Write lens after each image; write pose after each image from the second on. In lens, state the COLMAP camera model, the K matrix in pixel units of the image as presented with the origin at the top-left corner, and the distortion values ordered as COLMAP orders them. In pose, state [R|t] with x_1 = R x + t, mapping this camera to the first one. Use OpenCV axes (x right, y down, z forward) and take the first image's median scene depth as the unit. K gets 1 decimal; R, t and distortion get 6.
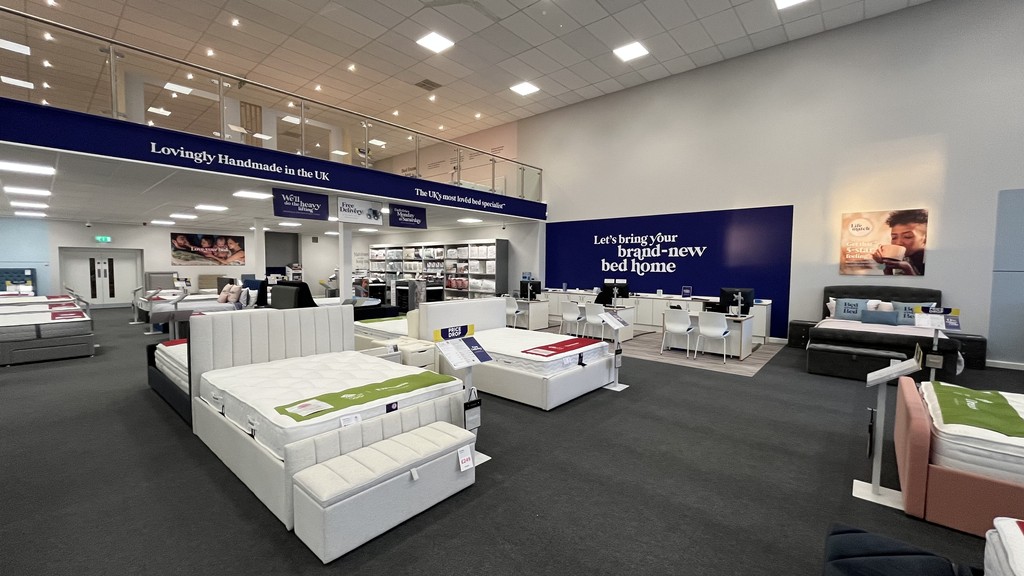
lens RADIAL K [[413.6, 0, 510.2], [0, 413.6, 286.5], [0, 0, 1]] dist [0.001175, -0.000325]
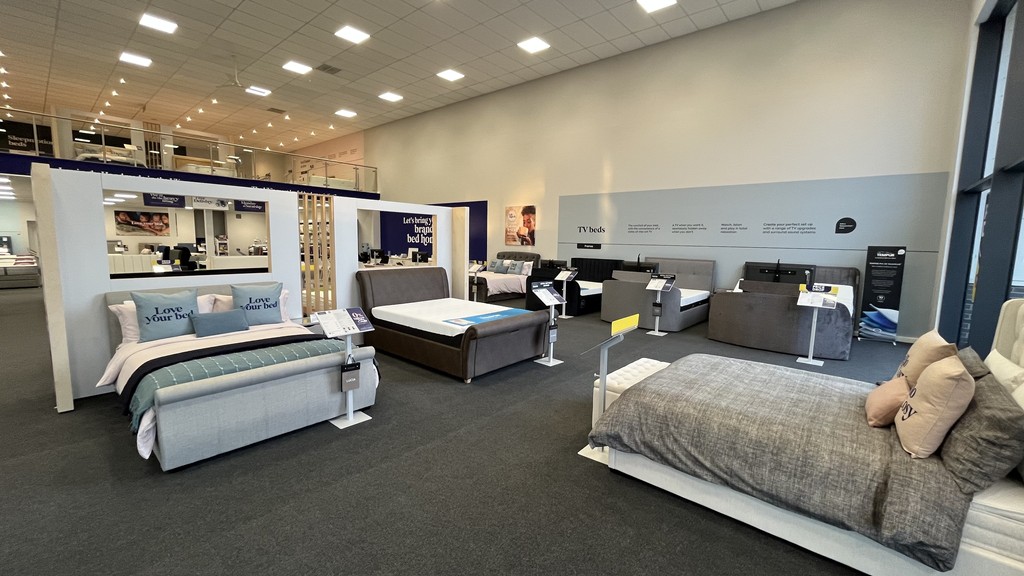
lens RADIAL K [[413.6, 0, 507.1], [0, 413.6, 303.4], [0, 0, 1]] dist [0.001175, -0.000325]
pose [[0.999955, 0.008179, 0.004726, 0.798362], [-0.008623, 0.994630, 0.103131, 0.031846], [-0.003857, -0.103167, 0.994657, -0.641036]]
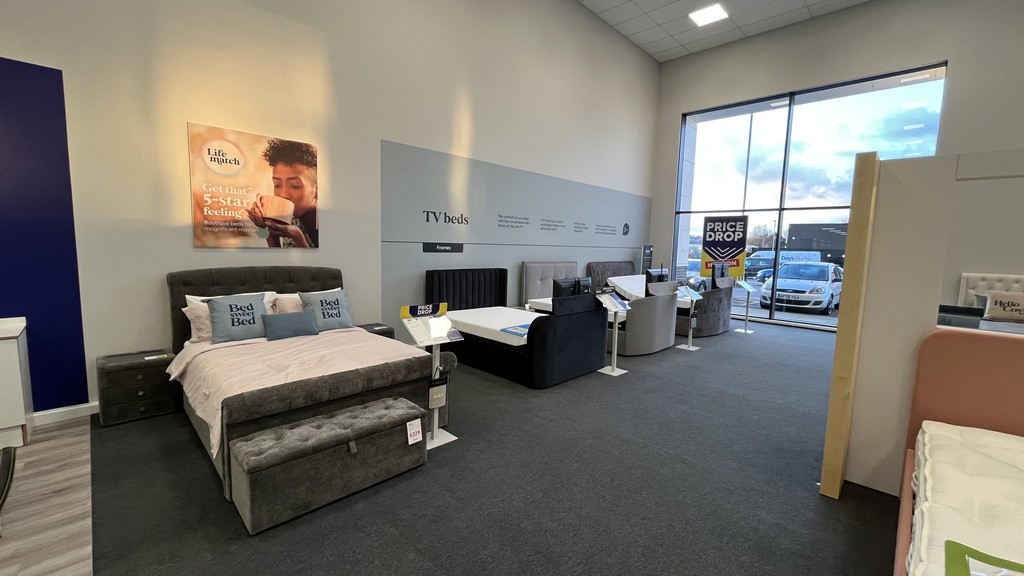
lens RADIAL K [[413.6, 0, 510.0], [0, 413.6, 286.8], [0, 0, 1]] dist [0.001175, -0.000325]
pose [[0.075575, -0.100244, 0.992088, 0.322903], [0.032704, 0.994648, 0.098011, -0.017646], [-0.996604, 0.025038, 0.078449, 0.581374]]
